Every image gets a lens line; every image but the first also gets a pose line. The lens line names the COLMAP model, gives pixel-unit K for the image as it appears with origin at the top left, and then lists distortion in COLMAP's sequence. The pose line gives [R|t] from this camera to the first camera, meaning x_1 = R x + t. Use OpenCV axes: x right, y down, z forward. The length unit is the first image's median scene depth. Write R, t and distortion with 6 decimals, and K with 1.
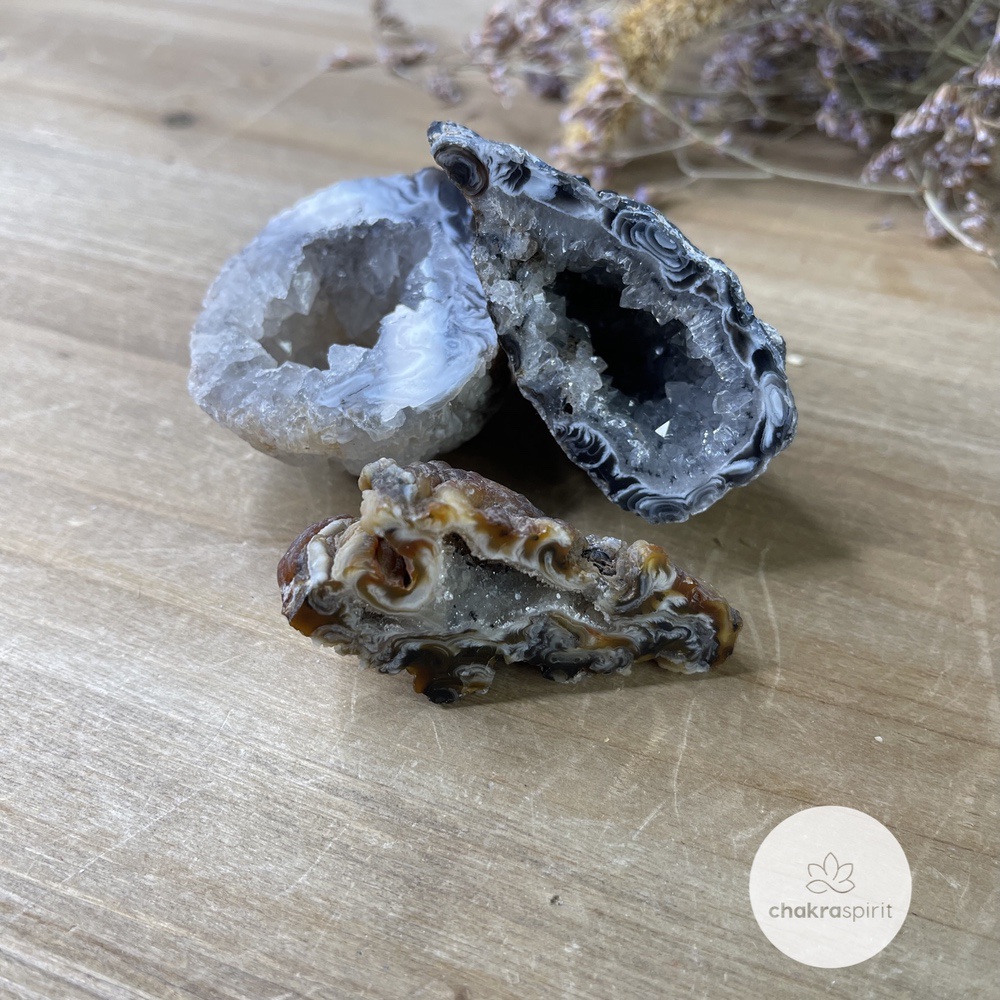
lens RADIAL K [[1056.2, 0, 489.2], [0, 1056.2, 502.2], [0, 0, 1]] dist [-0.019798, 0.009590]
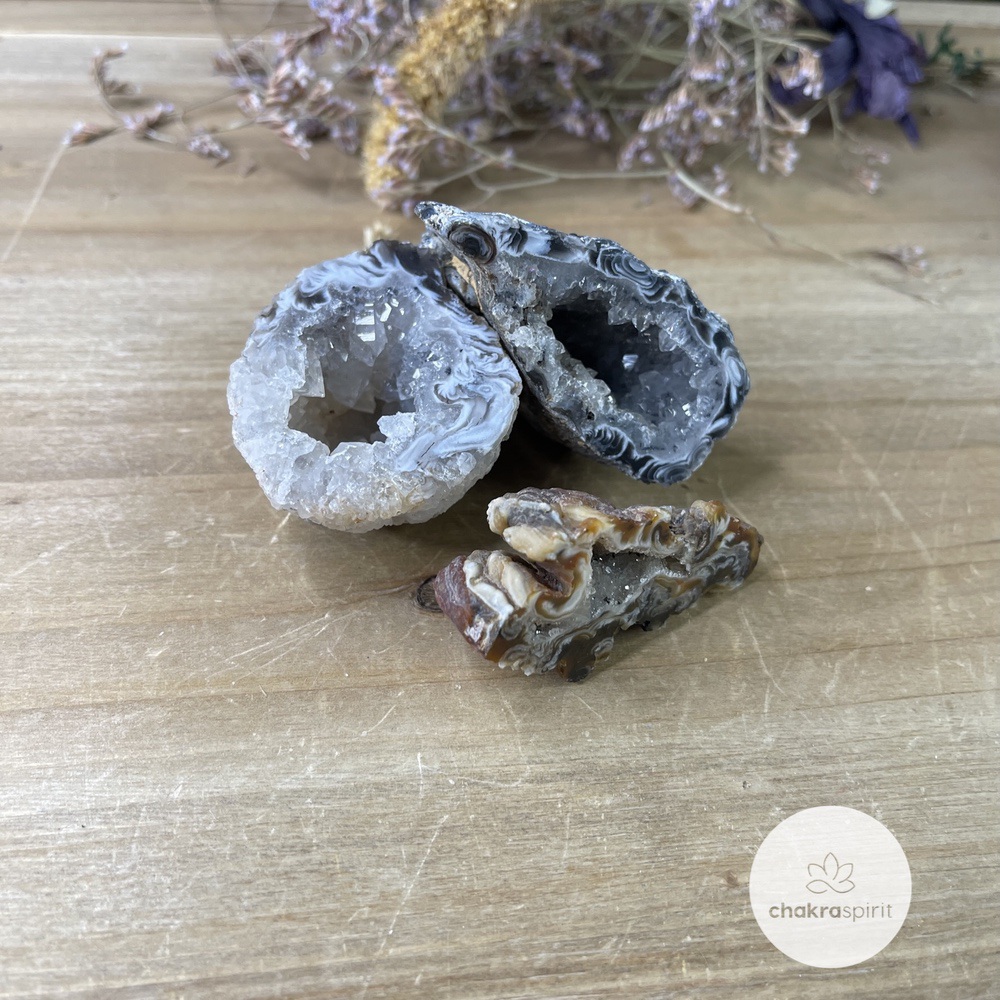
lens RADIAL K [[1049.9, 0, 500.0], [0, 1049.9, 500.0], [0, 0, 1]] dist [-0.003796, -0.000335]
pose [[0.878567, -0.295157, 0.375502, -0.525439], [0.283685, 0.954972, 0.086898, -0.138340], [-0.384242, 0.030179, 0.922739, -0.074821]]
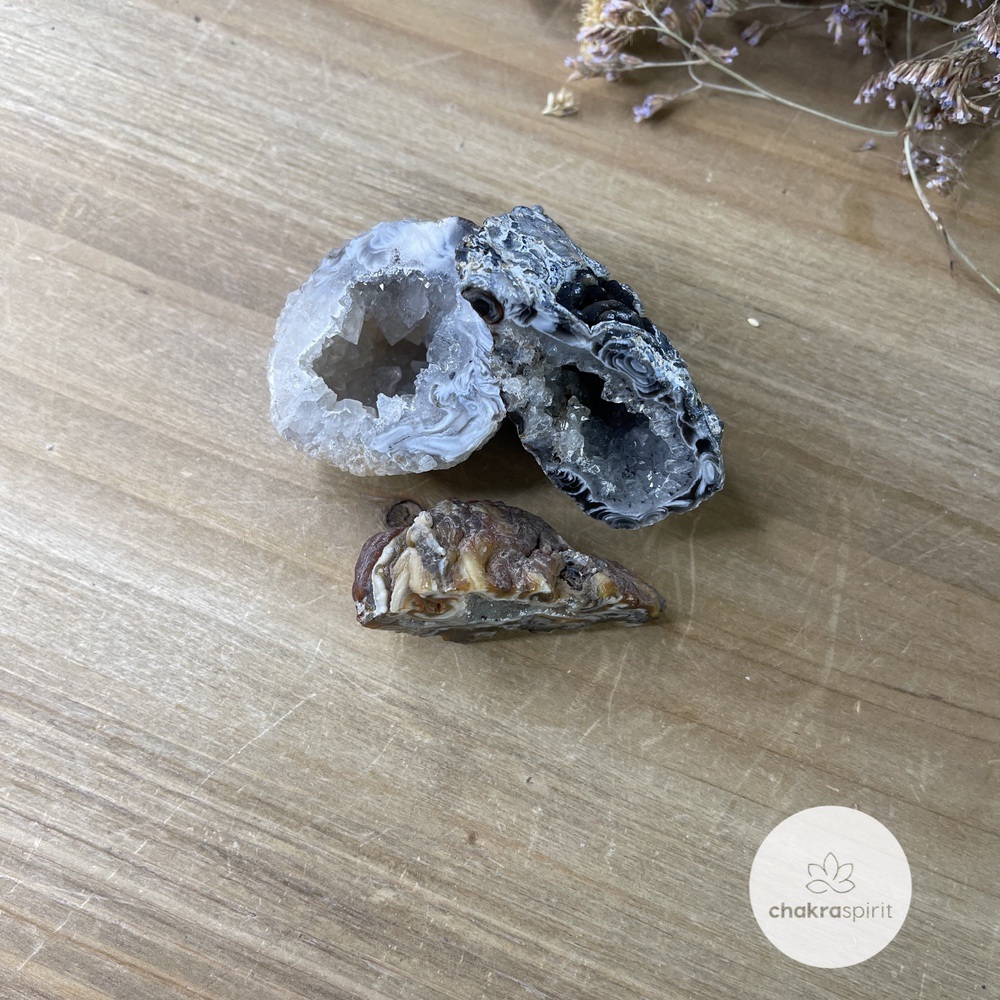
lens RADIAL K [[1038.4, 0, 487.4], [0, 1038.4, 501.0], [0, 0, 1]] dist [0.017127, -0.014244]
pose [[0.999627, 0.027098, 0.003486, -0.018930], [-0.025418, 0.875631, 0.482312, -0.717498], [0.010017, -0.482221, 0.875993, -0.200746]]
